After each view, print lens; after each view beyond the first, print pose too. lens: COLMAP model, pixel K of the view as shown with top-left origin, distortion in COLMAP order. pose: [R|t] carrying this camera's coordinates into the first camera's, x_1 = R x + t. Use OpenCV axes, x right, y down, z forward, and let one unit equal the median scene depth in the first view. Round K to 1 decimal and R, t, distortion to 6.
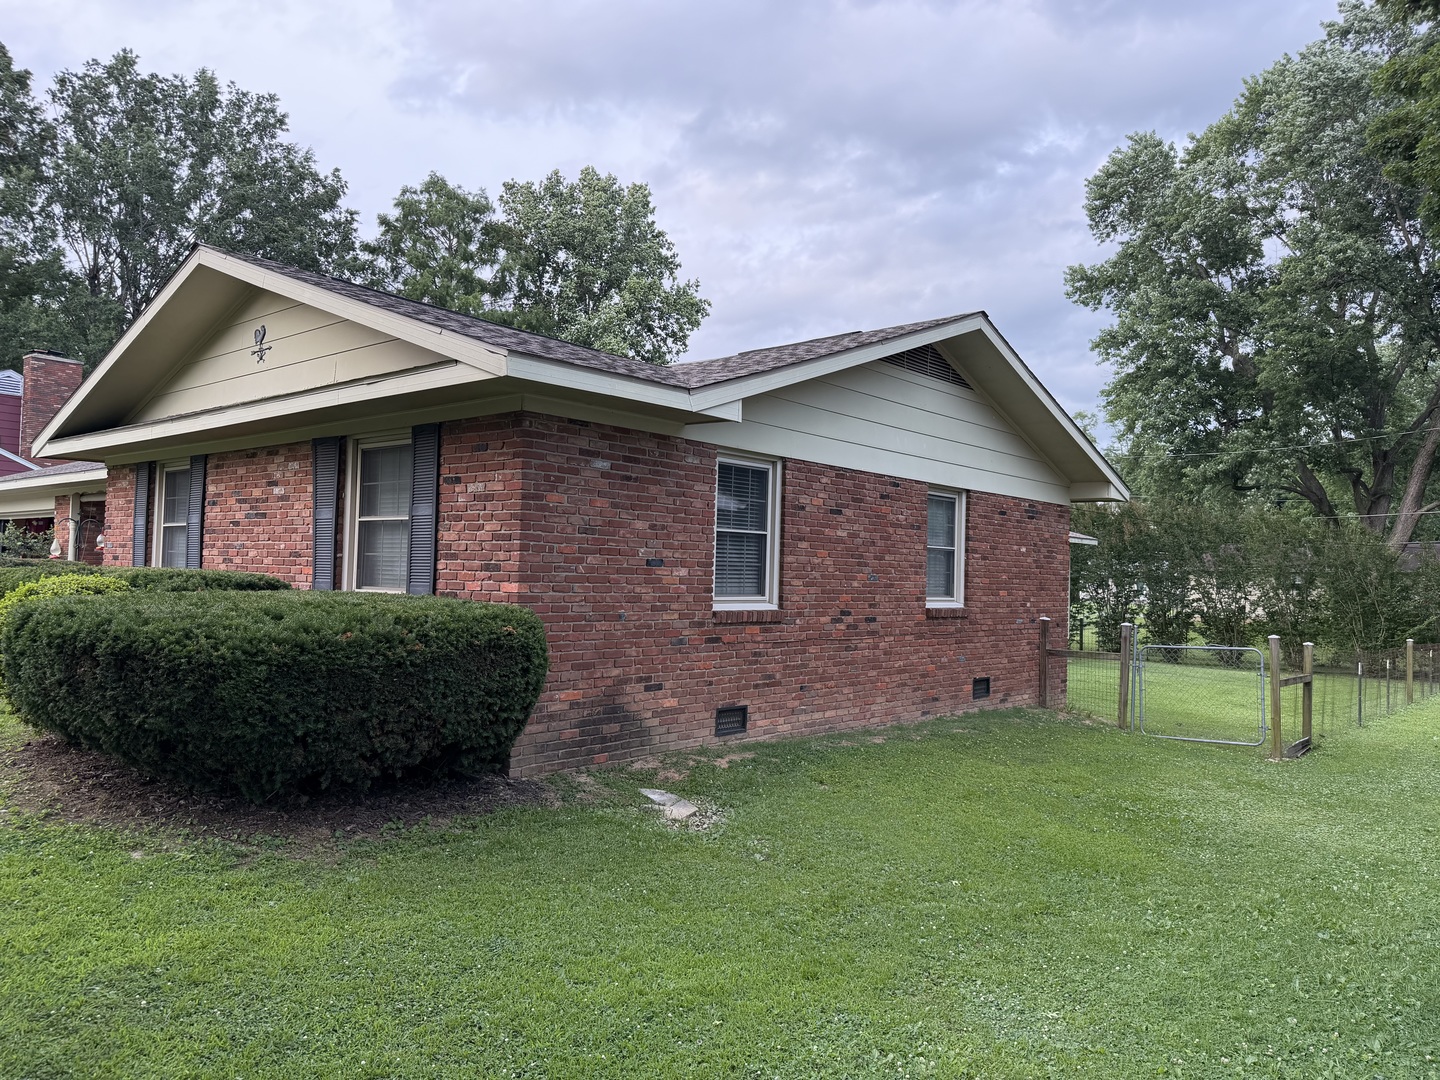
lens RADIAL K [[1002.9, 0, 720.0], [0, 1002.9, 540.0], [0, 0, 1]] dist [0.156744, -0.258638]
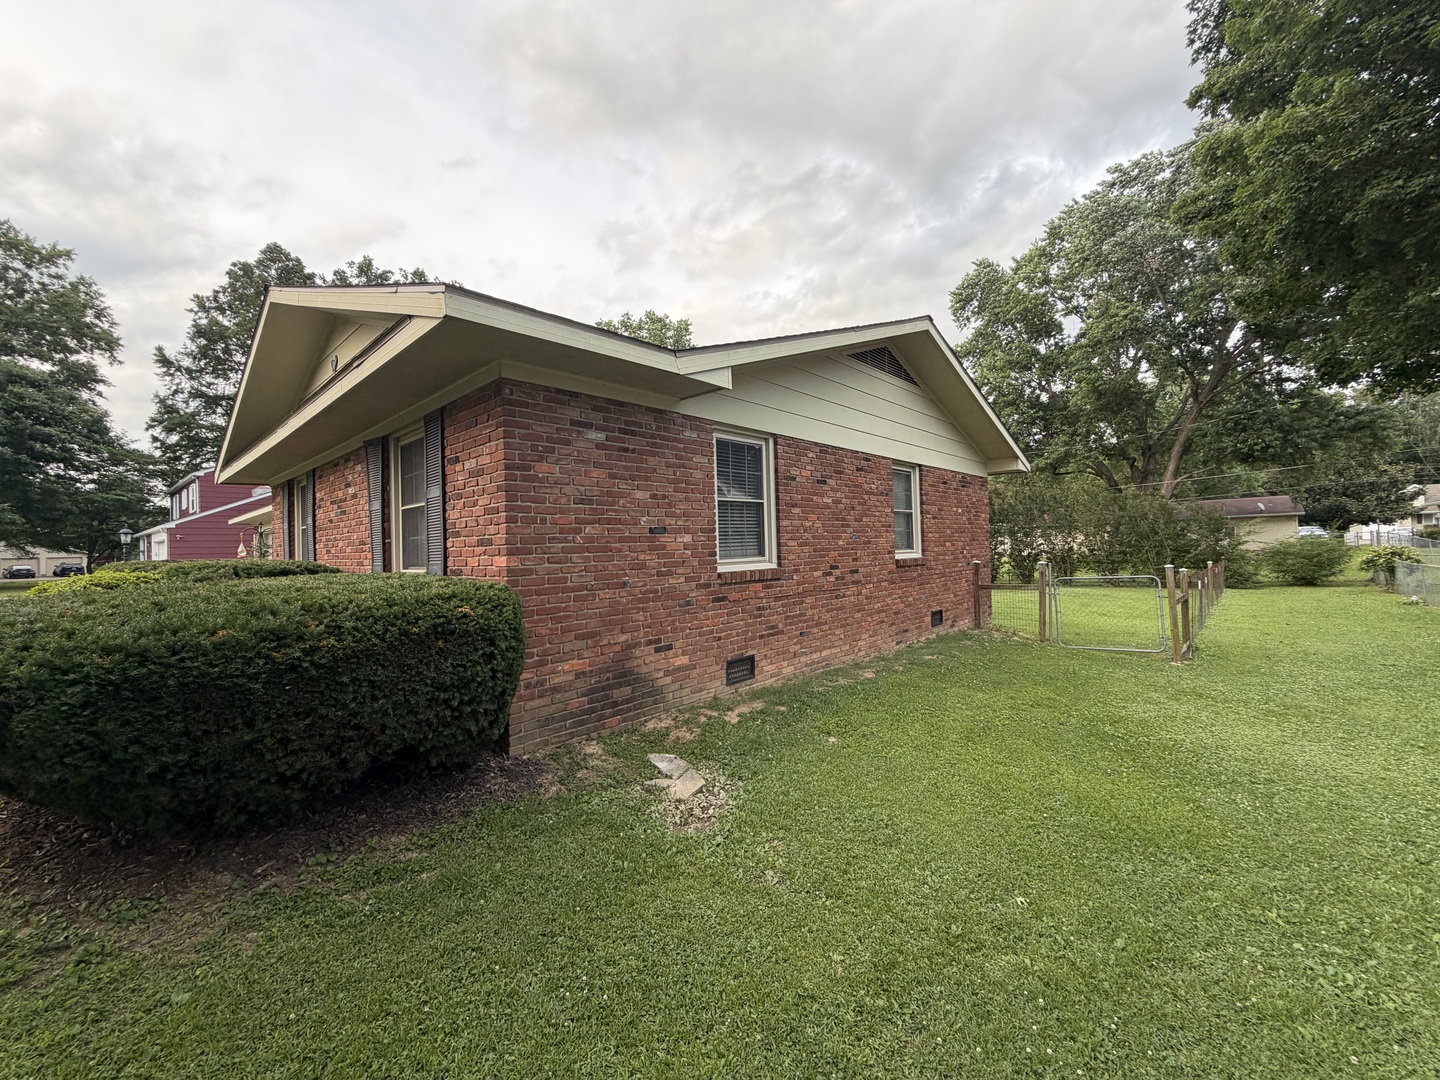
lens RADIAL K [[576.3, 0, 720.0], [0, 576.3, 540.0], [0, 0, 1]] dist [-0.000652, 0.000027]
pose [[0.997702, -0.057531, -0.035793, 0.019504], [0.058252, 0.998113, 0.019444, 0.022759], [0.034606, -0.021484, 0.999170, 0.369345]]
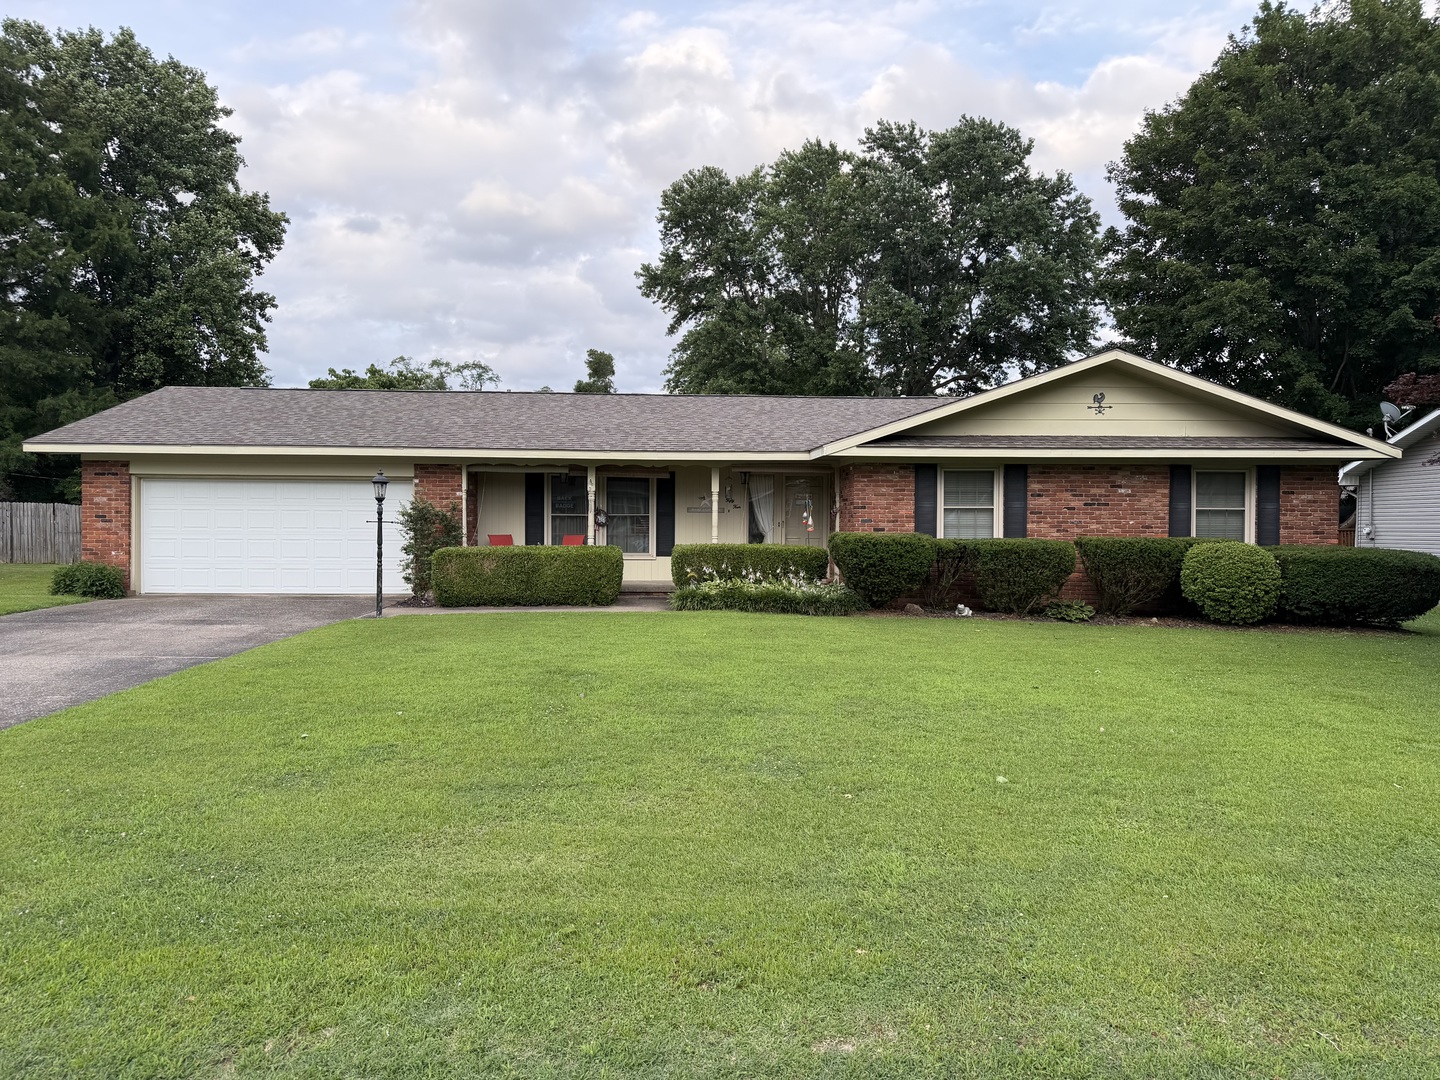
lens RADIAL K [[1002.9, 0, 720.0], [0, 1002.9, 540.0], [0, 0, 1]] dist [0.156744, -0.258638]
pose [[0.720556, -0.039364, 0.692278, -2.326469], [-0.012612, 0.997478, 0.069845, -0.083830], [-0.693282, -0.059058, 0.718243, 0.227919]]
